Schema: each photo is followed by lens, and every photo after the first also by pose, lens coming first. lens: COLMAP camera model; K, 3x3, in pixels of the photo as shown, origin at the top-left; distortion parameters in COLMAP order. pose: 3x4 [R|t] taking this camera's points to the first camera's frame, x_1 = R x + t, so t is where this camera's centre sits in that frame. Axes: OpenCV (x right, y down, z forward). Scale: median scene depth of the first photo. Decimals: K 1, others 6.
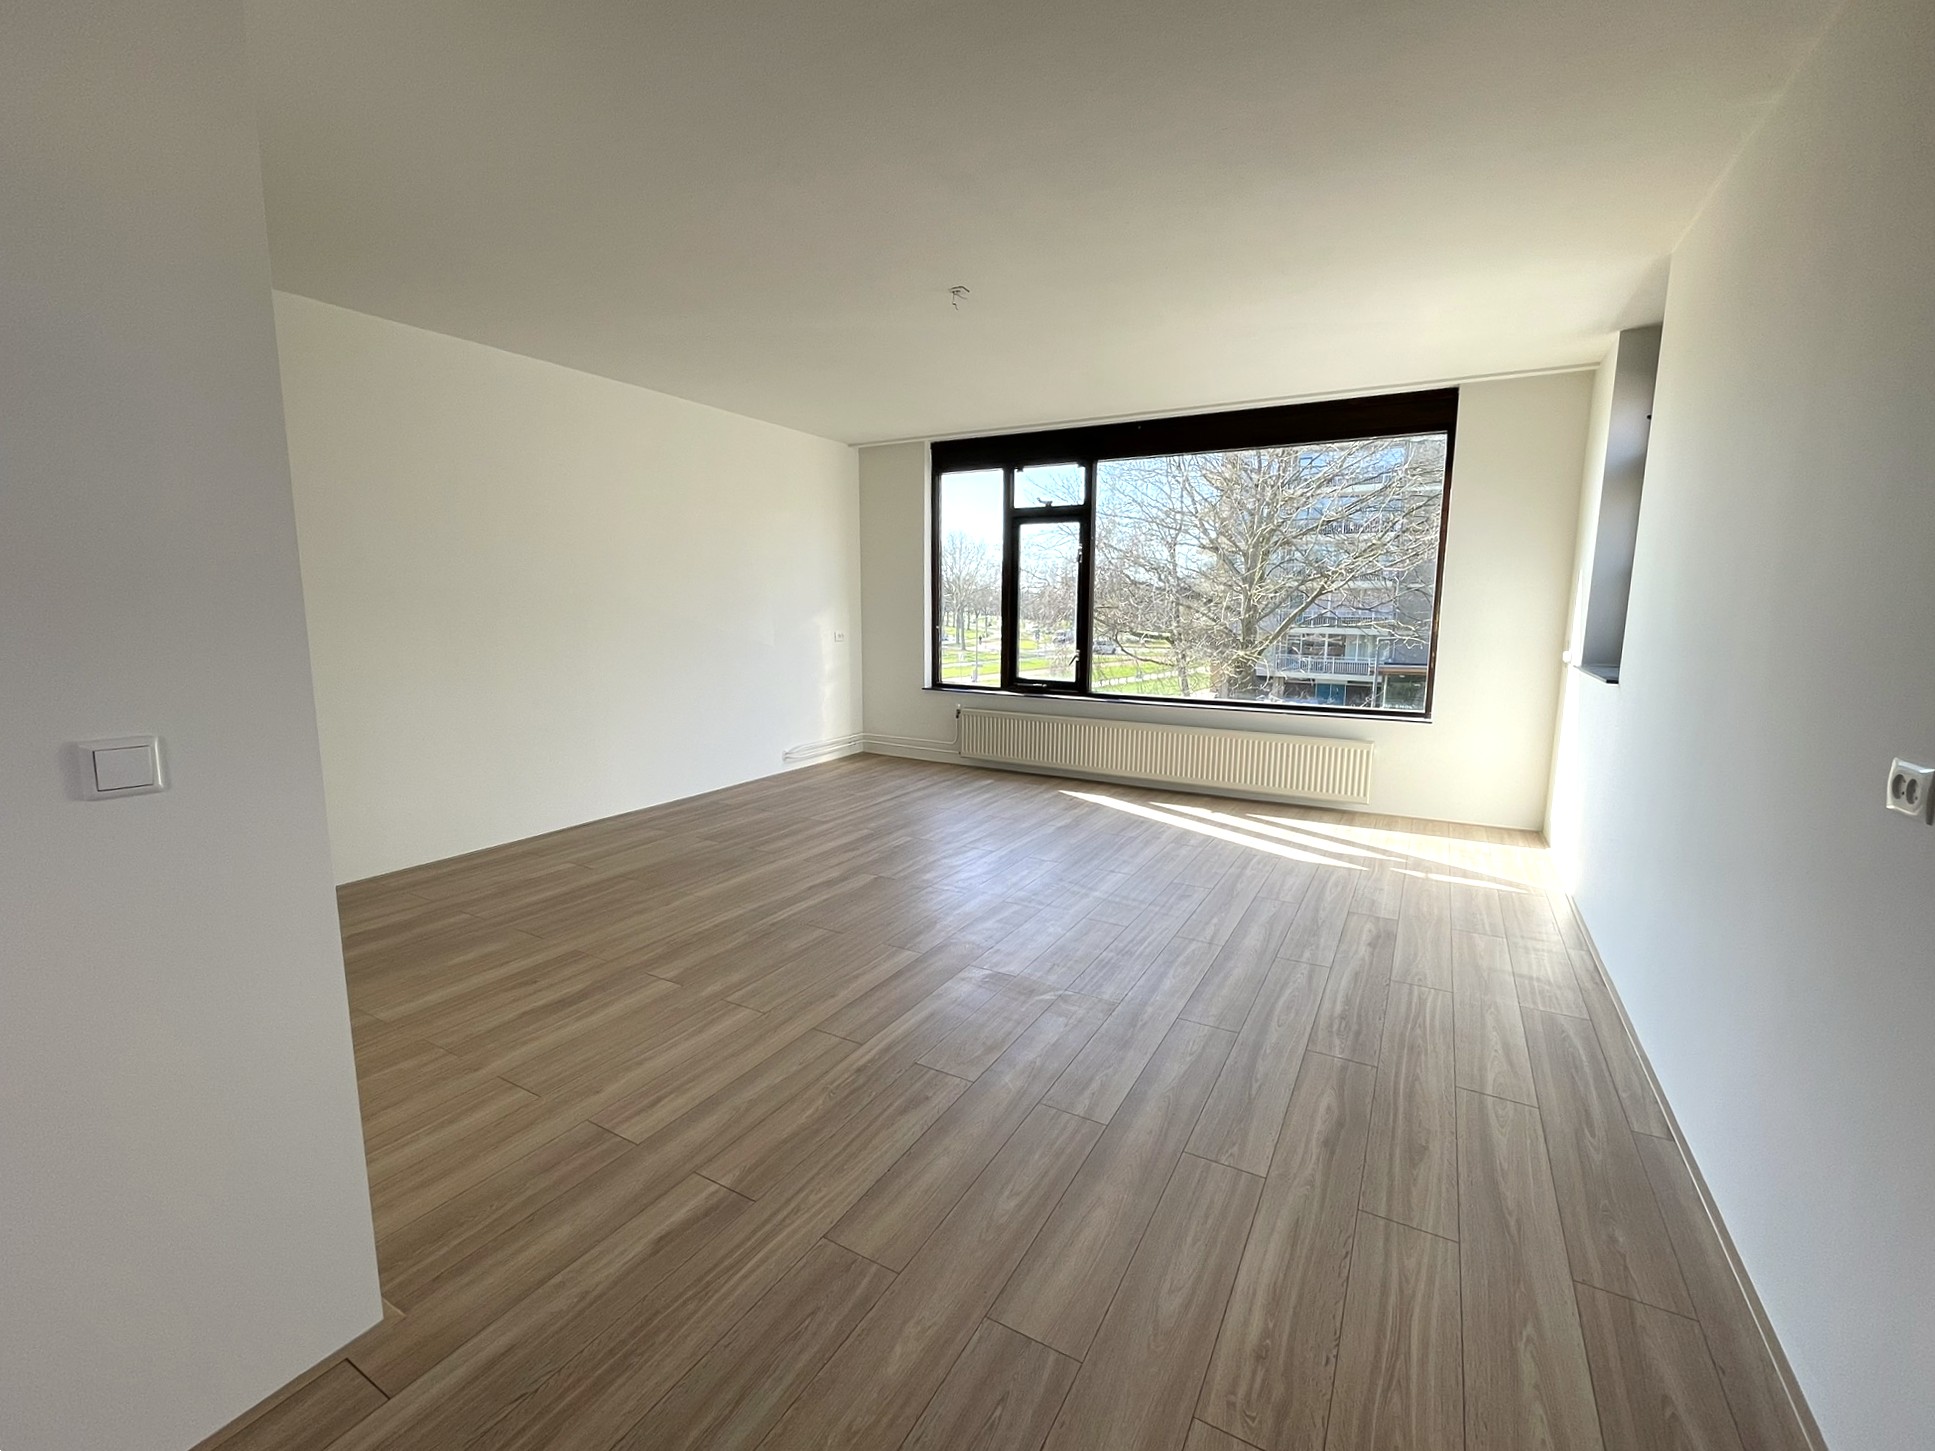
lens RADIAL K [[819.5, 0, 970.1], [0, 819.5, 722.1], [0, 0, 1]] dist [-0.001041, -0.000817]
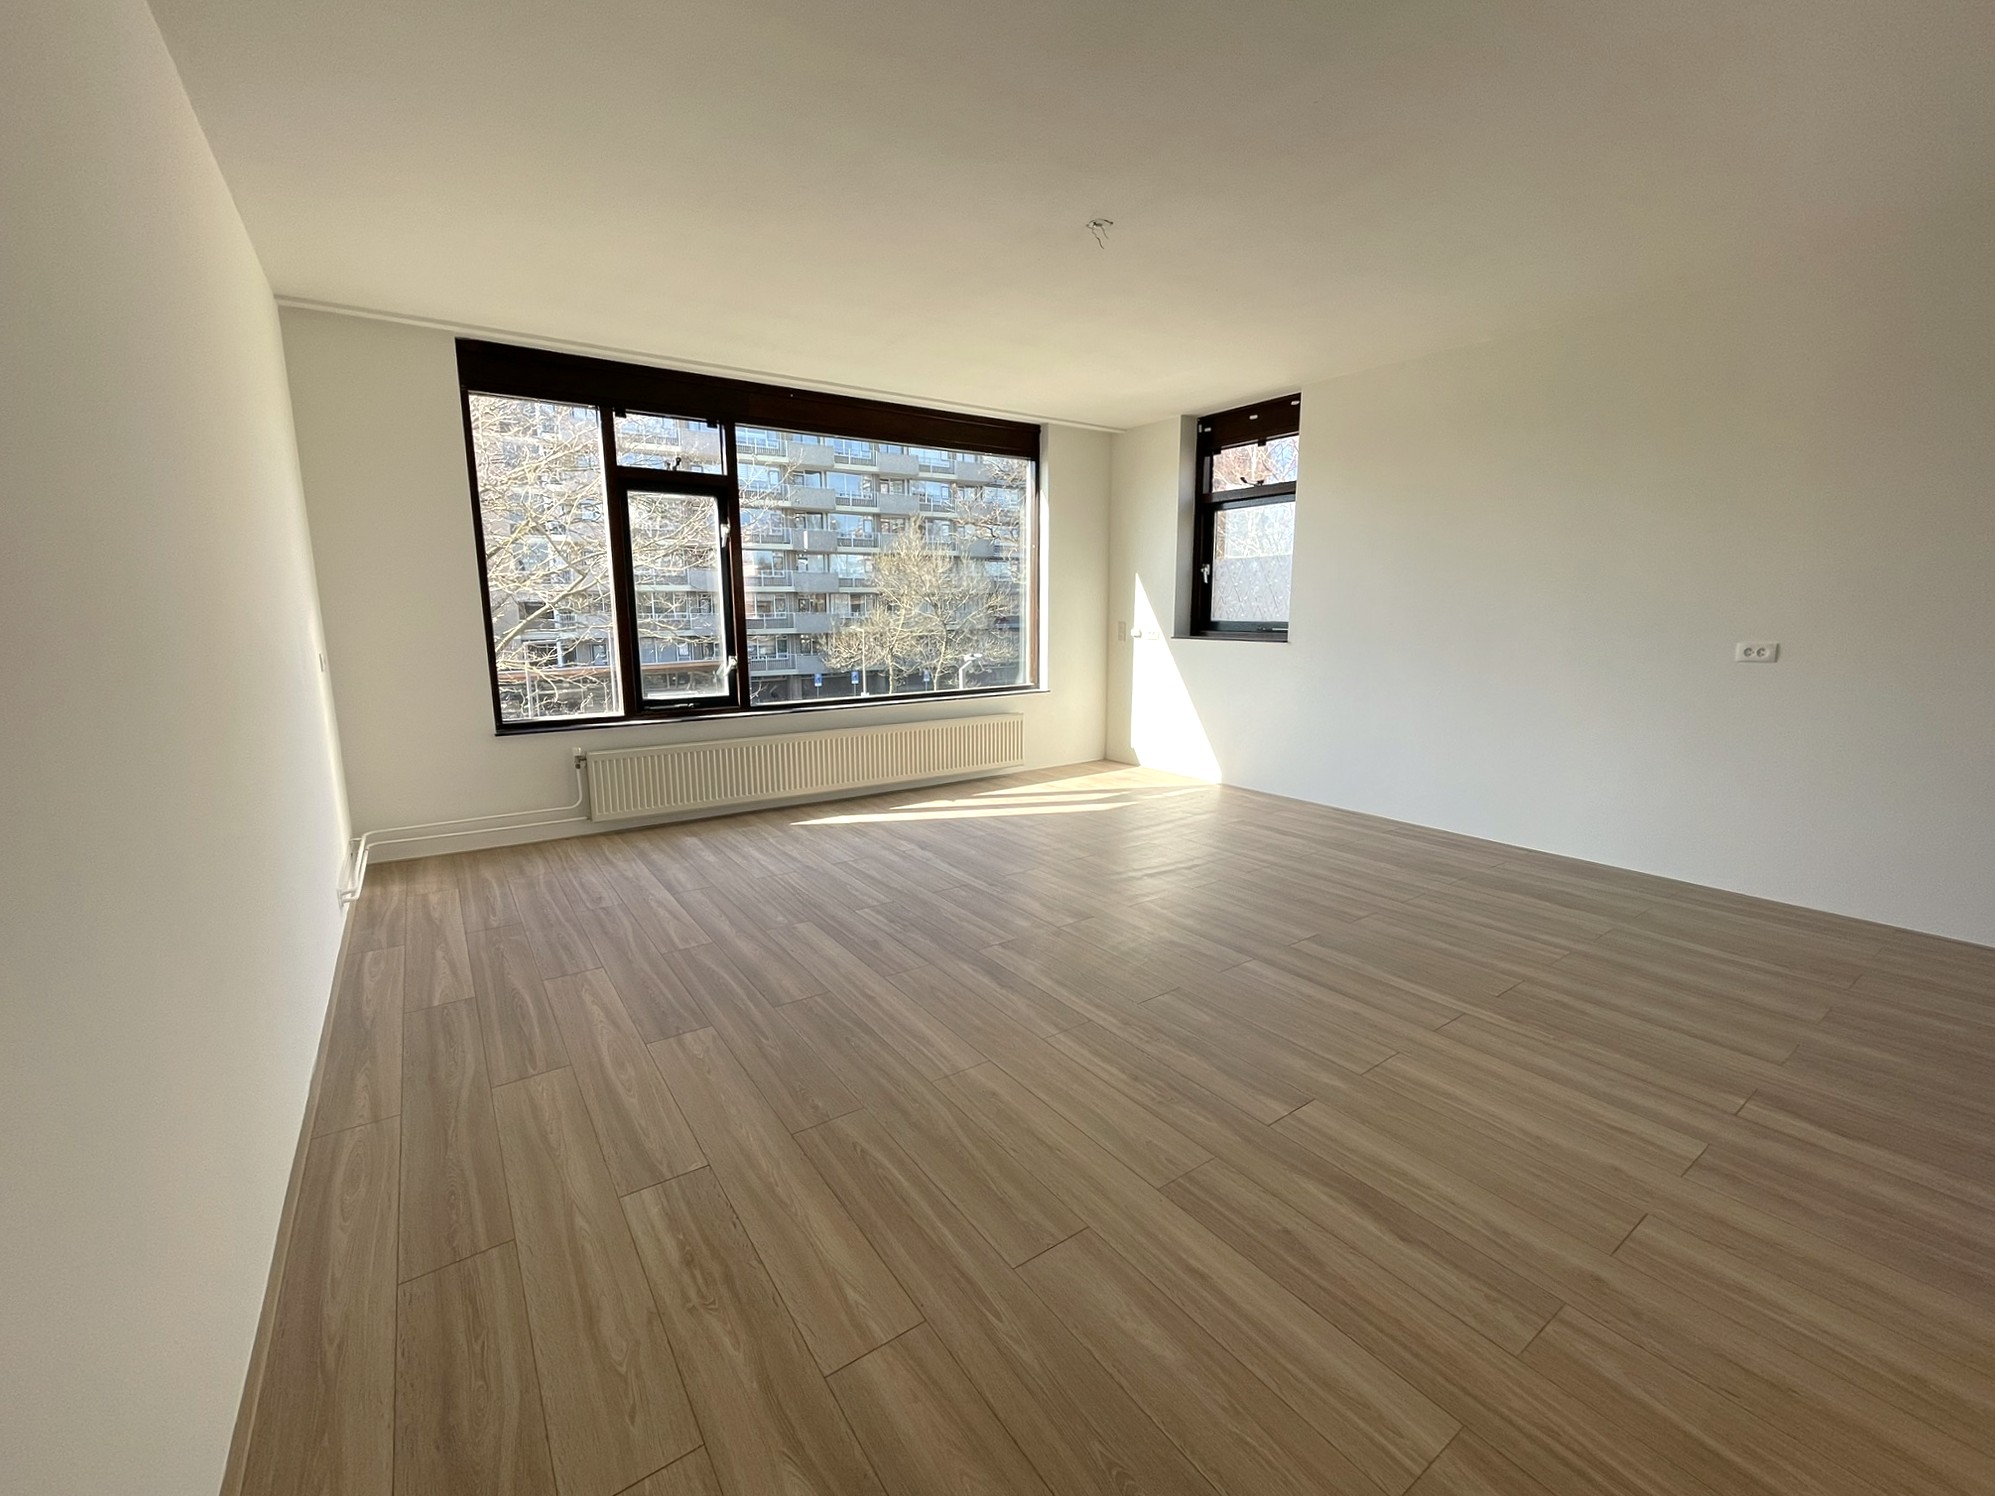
lens RADIAL K [[820.5, 0, 998.2], [0, 820.5, 744.7], [0, 0, 1]] dist [0.001287, -0.000091]
pose [[0.431788, -0.158438, 0.887951, -0.697595], [0.137413, 0.984515, 0.108848, -0.076153], [-0.891447, 0.075017, 0.446873, 0.572967]]
